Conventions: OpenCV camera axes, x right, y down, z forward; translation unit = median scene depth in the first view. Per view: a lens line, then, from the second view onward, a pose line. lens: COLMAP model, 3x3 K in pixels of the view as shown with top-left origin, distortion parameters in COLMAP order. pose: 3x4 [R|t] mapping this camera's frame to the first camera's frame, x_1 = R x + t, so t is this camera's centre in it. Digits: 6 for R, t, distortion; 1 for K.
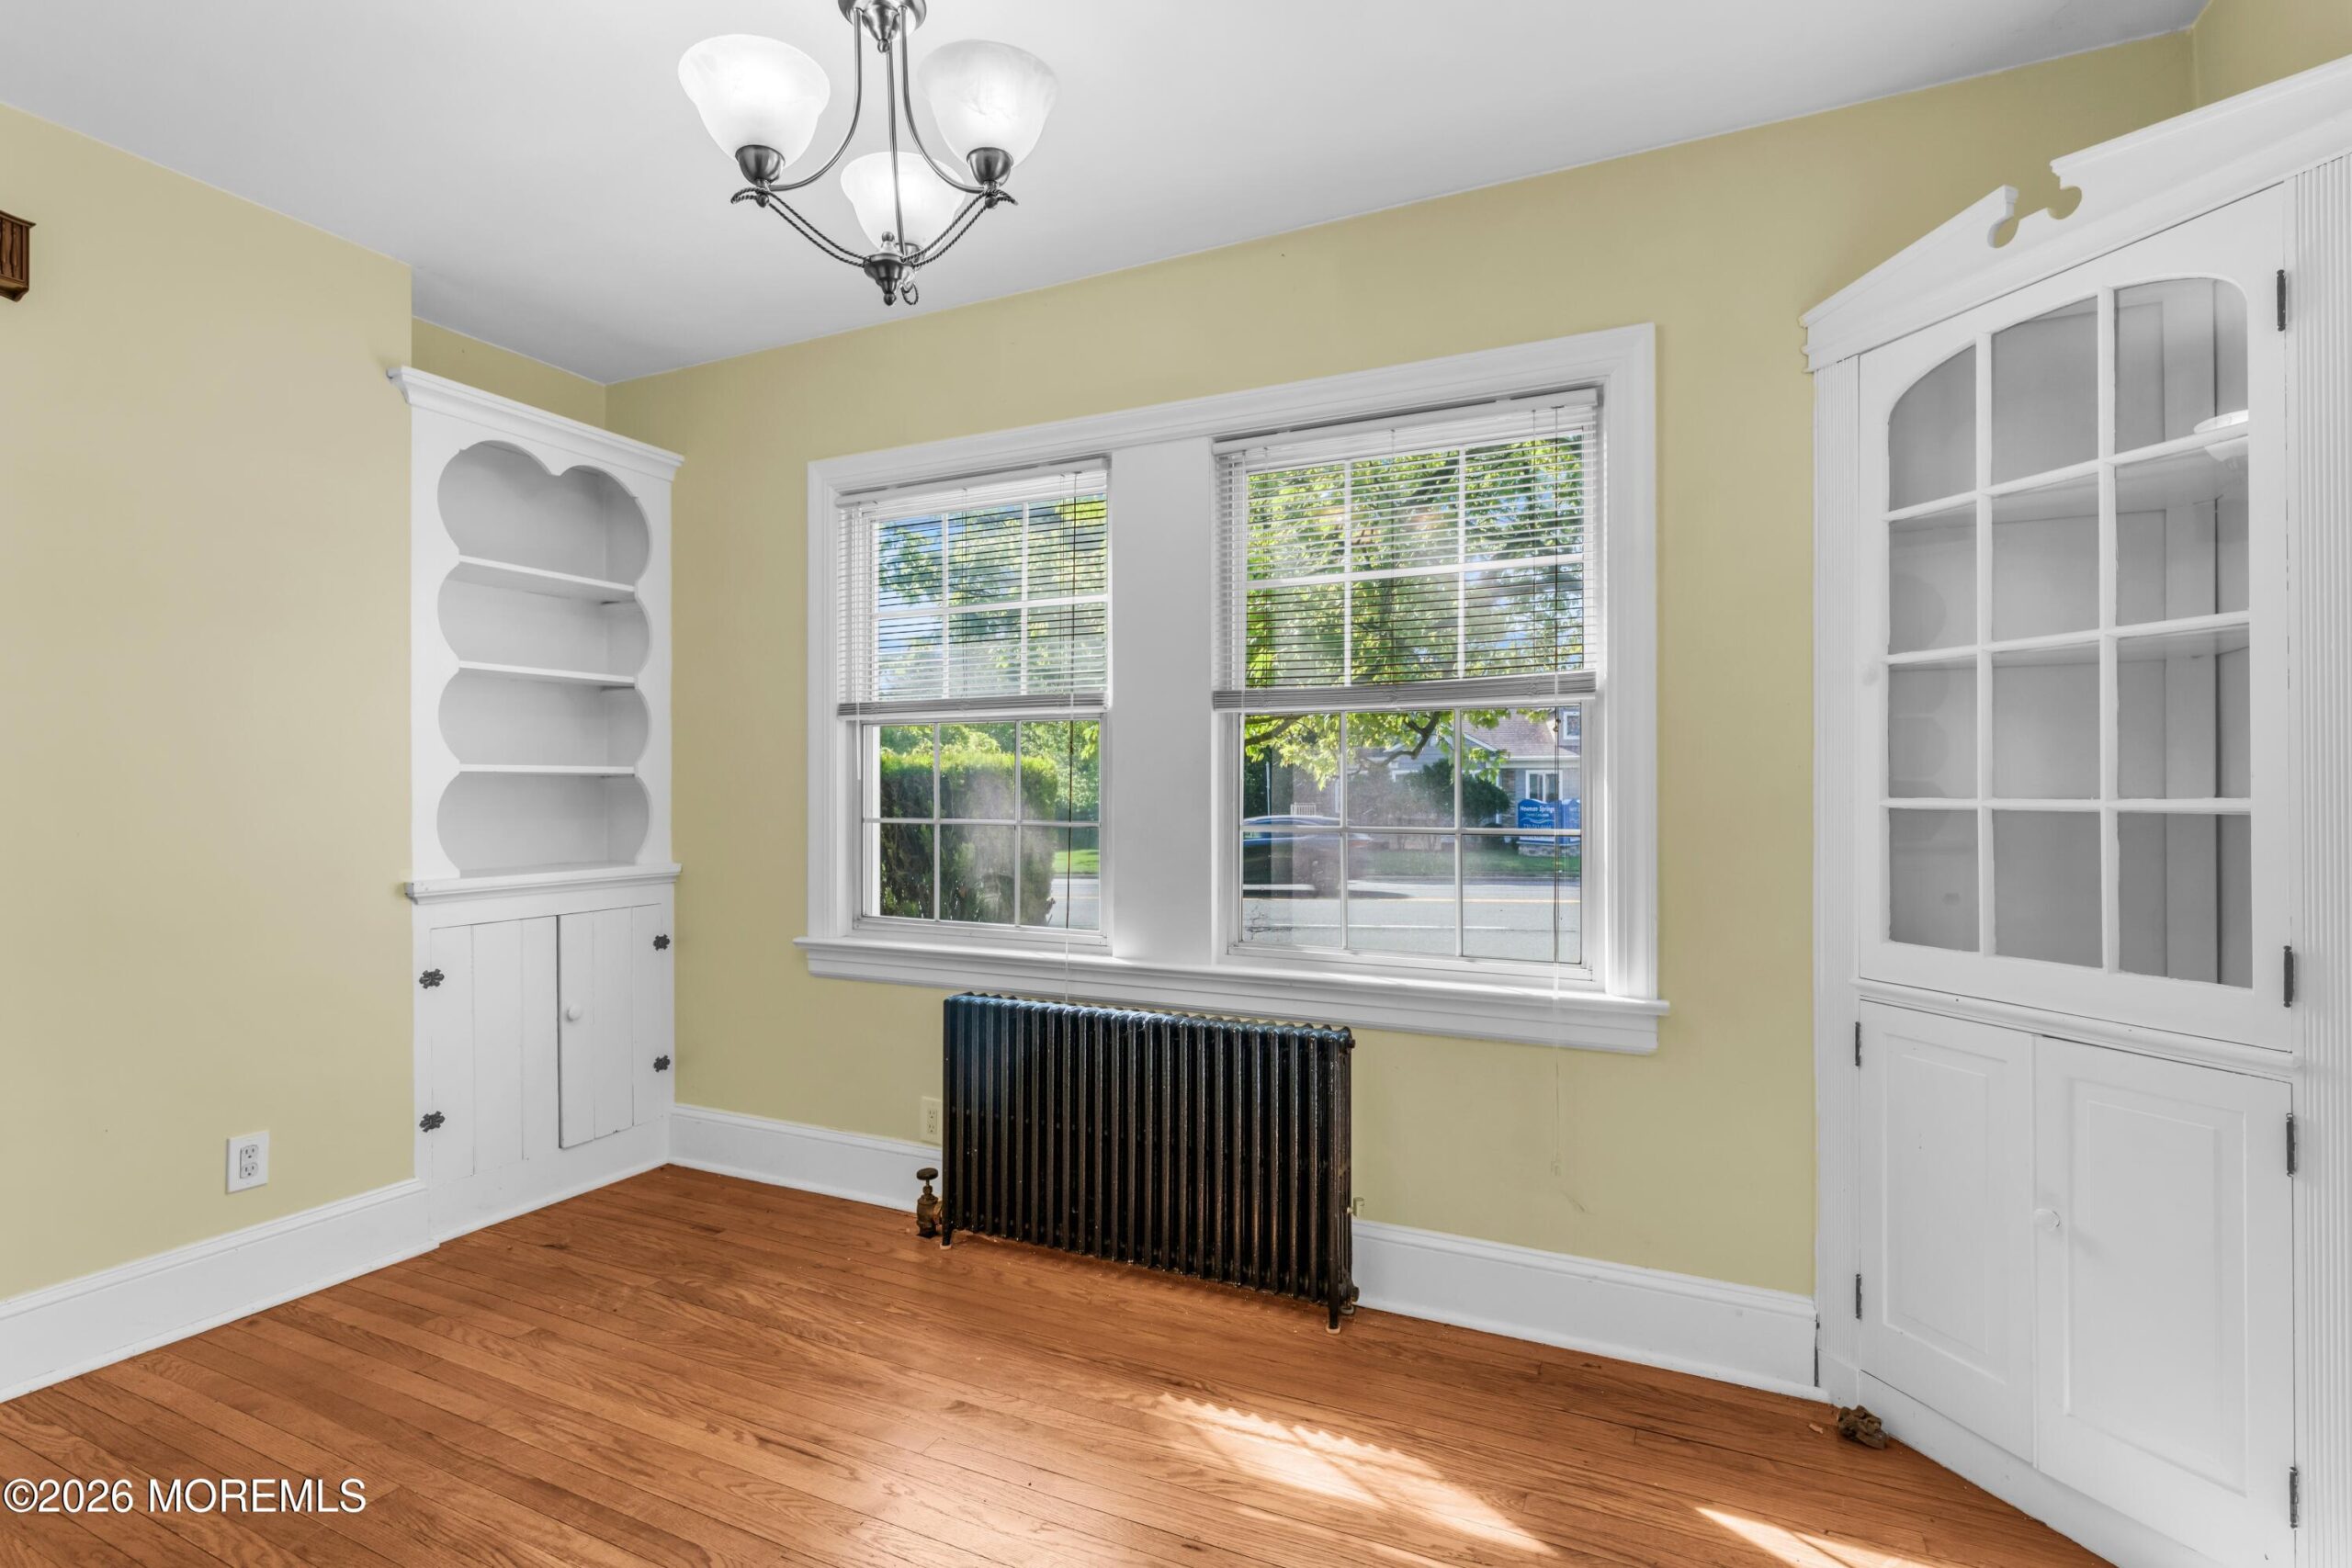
lens RADIAL K [[1127.0, 0, 1176.0], [0, 1127.0, 784.0], [0, 0, 1]] dist [0.001252, -0.000443]
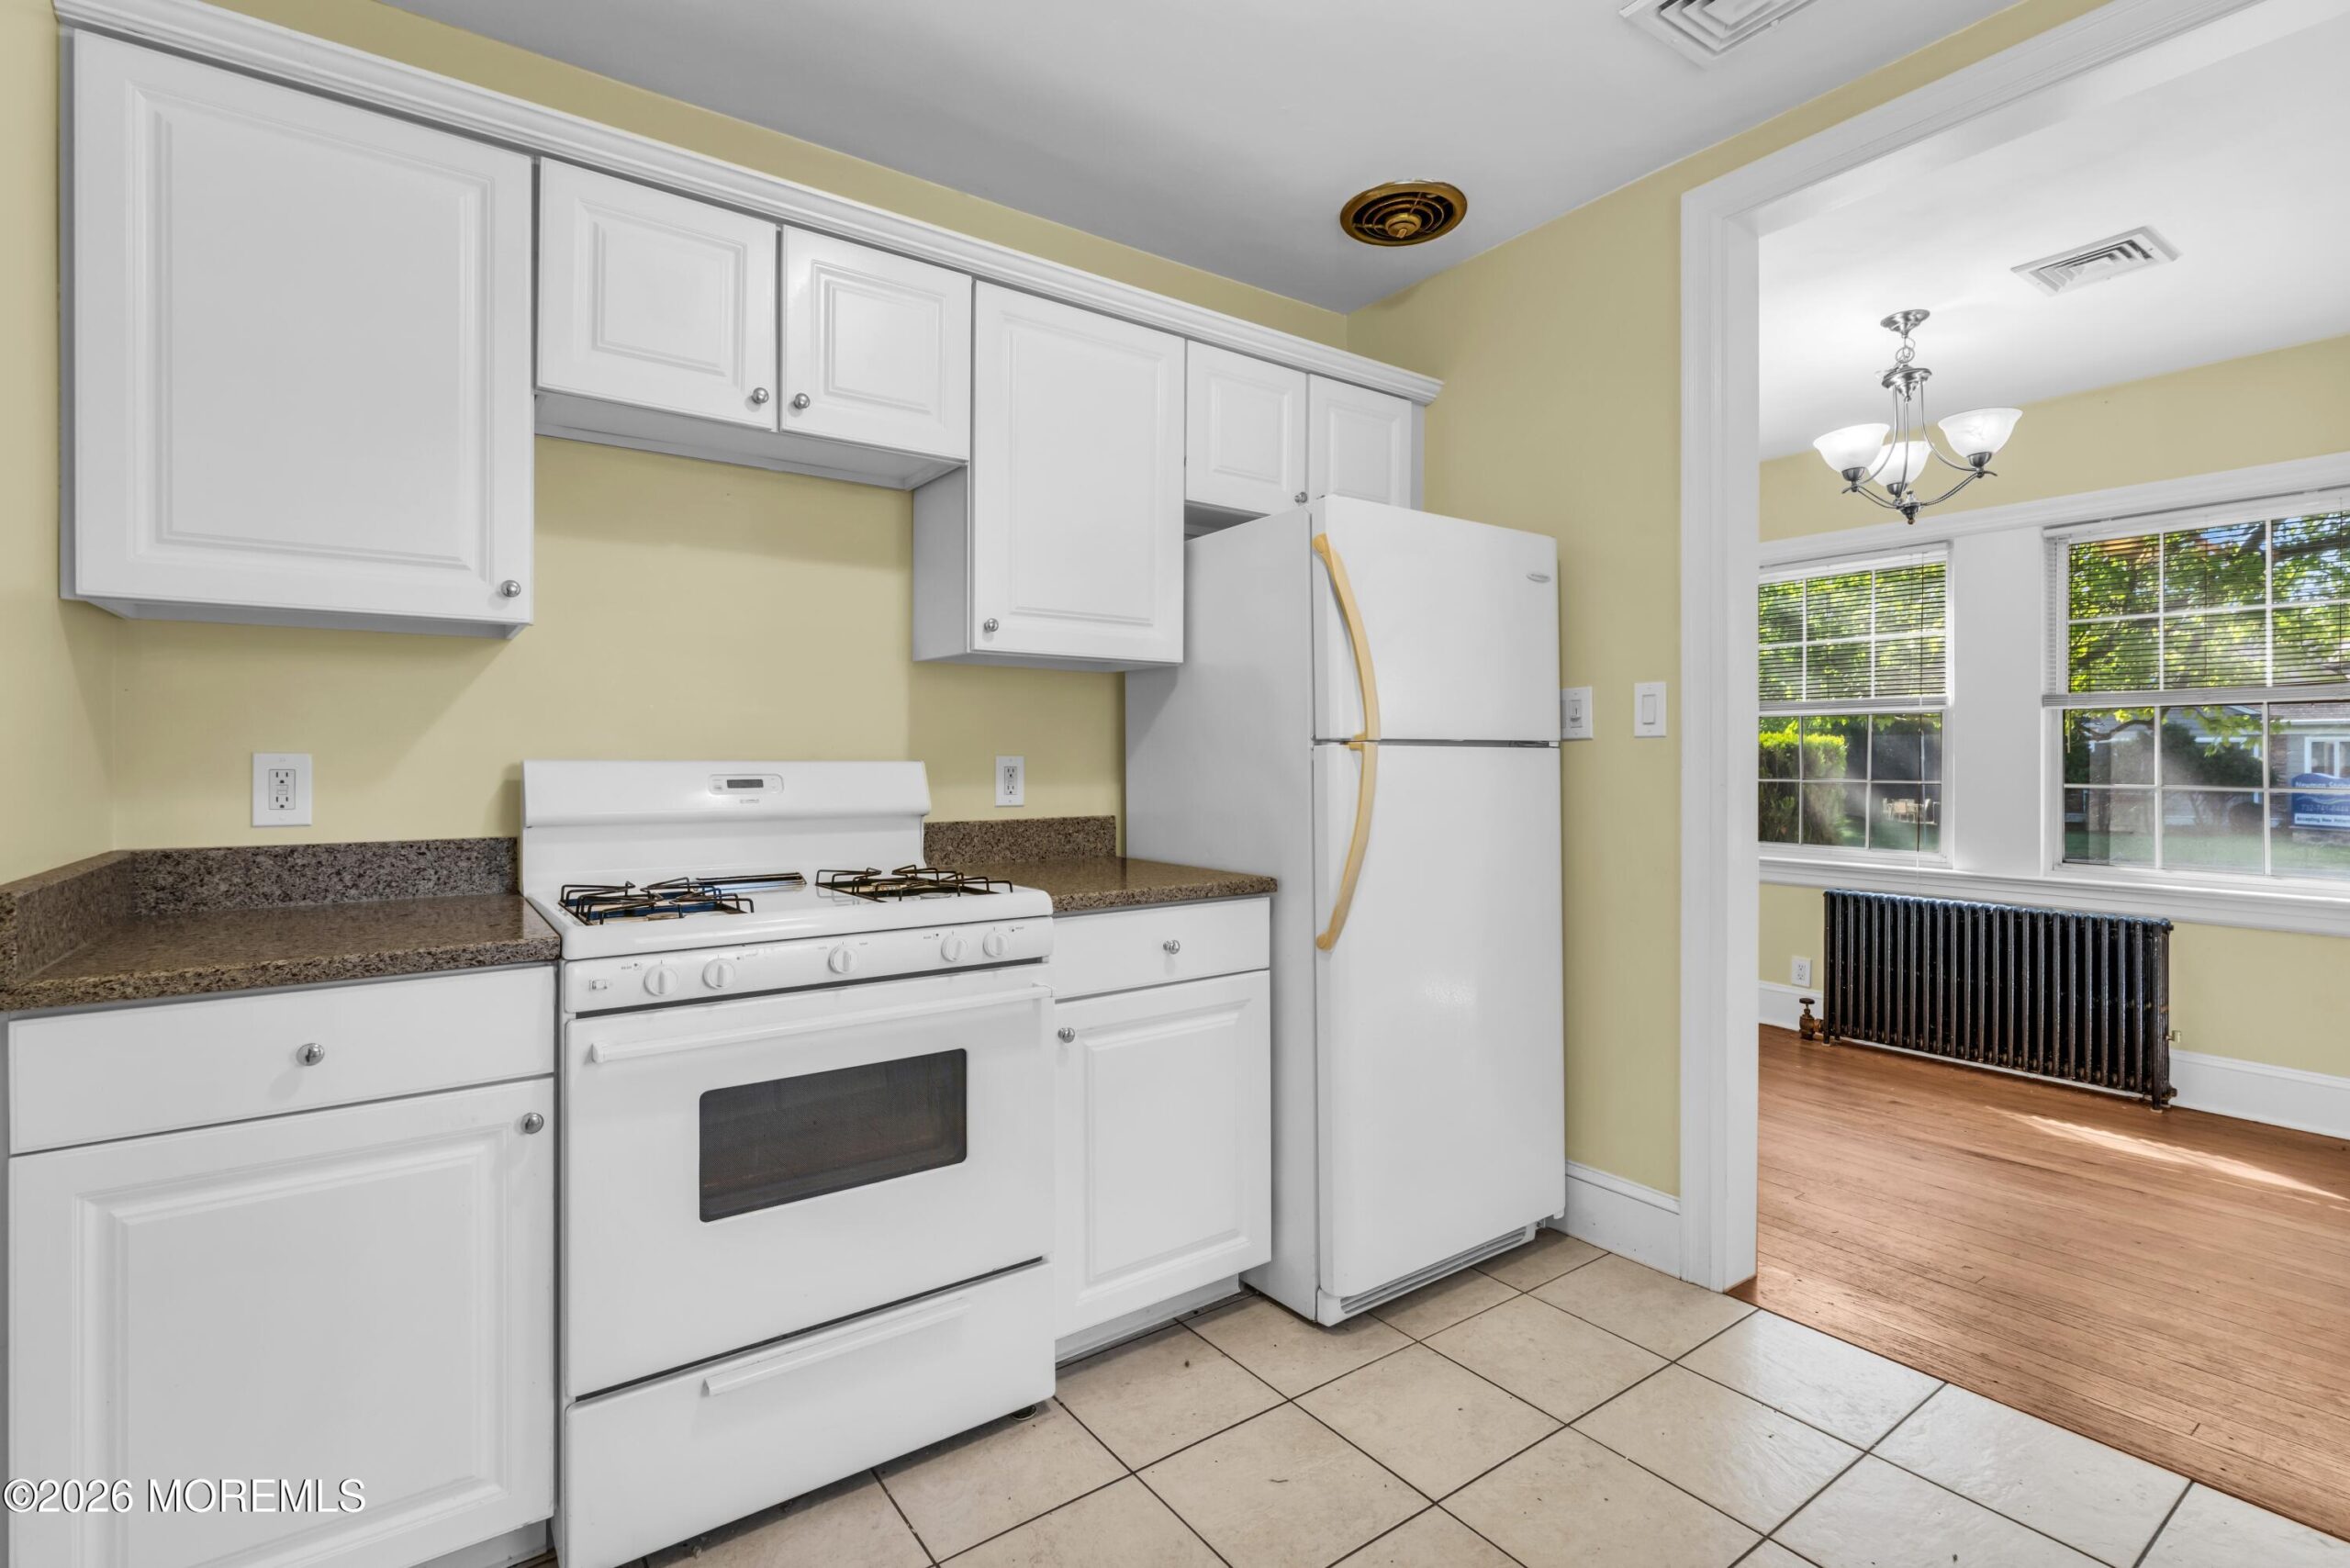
lens RADIAL K [[1086.2, 0, 1172.7], [0, 1086.2, 759.0], [0, 0, 1]] dist [-0.003130, -0.000942]
pose [[0.874413, 0.003094, -0.485172, -0.312377], [-0.000554, 0.999985, 0.005379, -0.004568], [0.485182, -0.004435, 0.874402, -0.923685]]
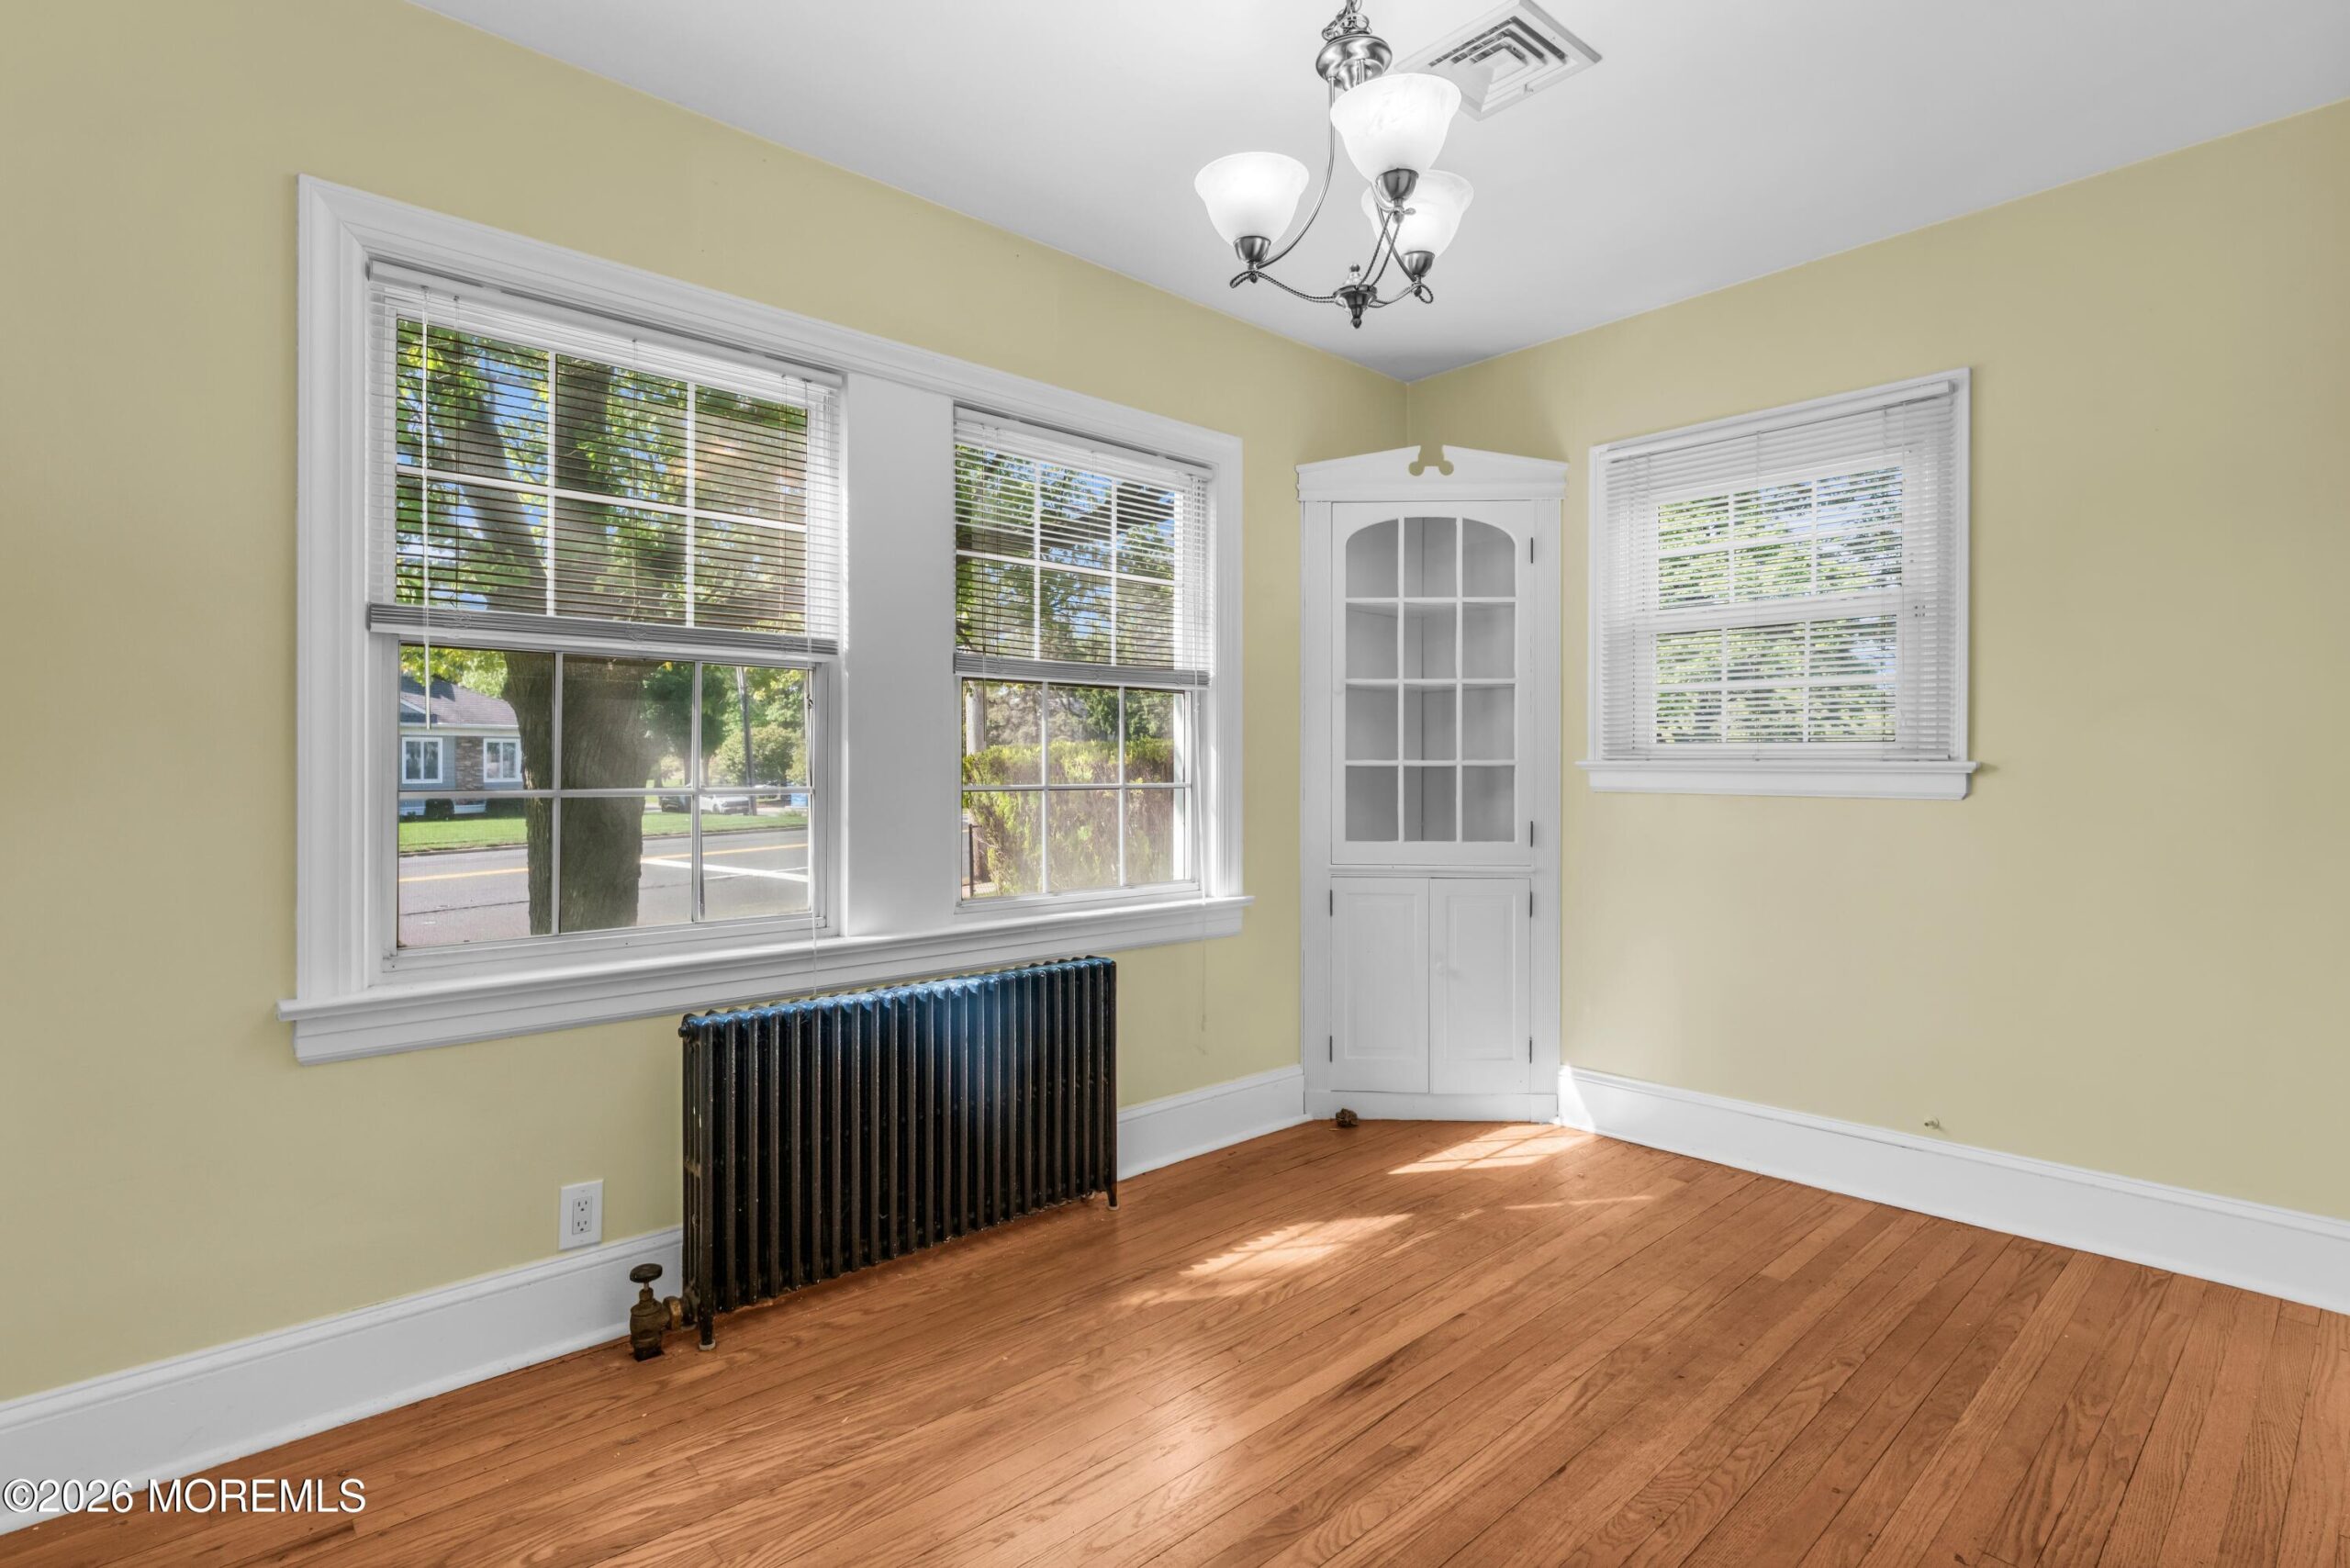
lens RADIAL K [[1157.9, 0, 1173.6], [0, 1157.9, 757.9], [0, 0, 1]] dist [0.001456, -0.000215]
pose [[0.365111, 0.002910, 0.930959, -0.950780], [-0.010190, 0.999948, 0.000871, 0.008683], [-0.930908, -0.009805, 0.365122, 0.487904]]
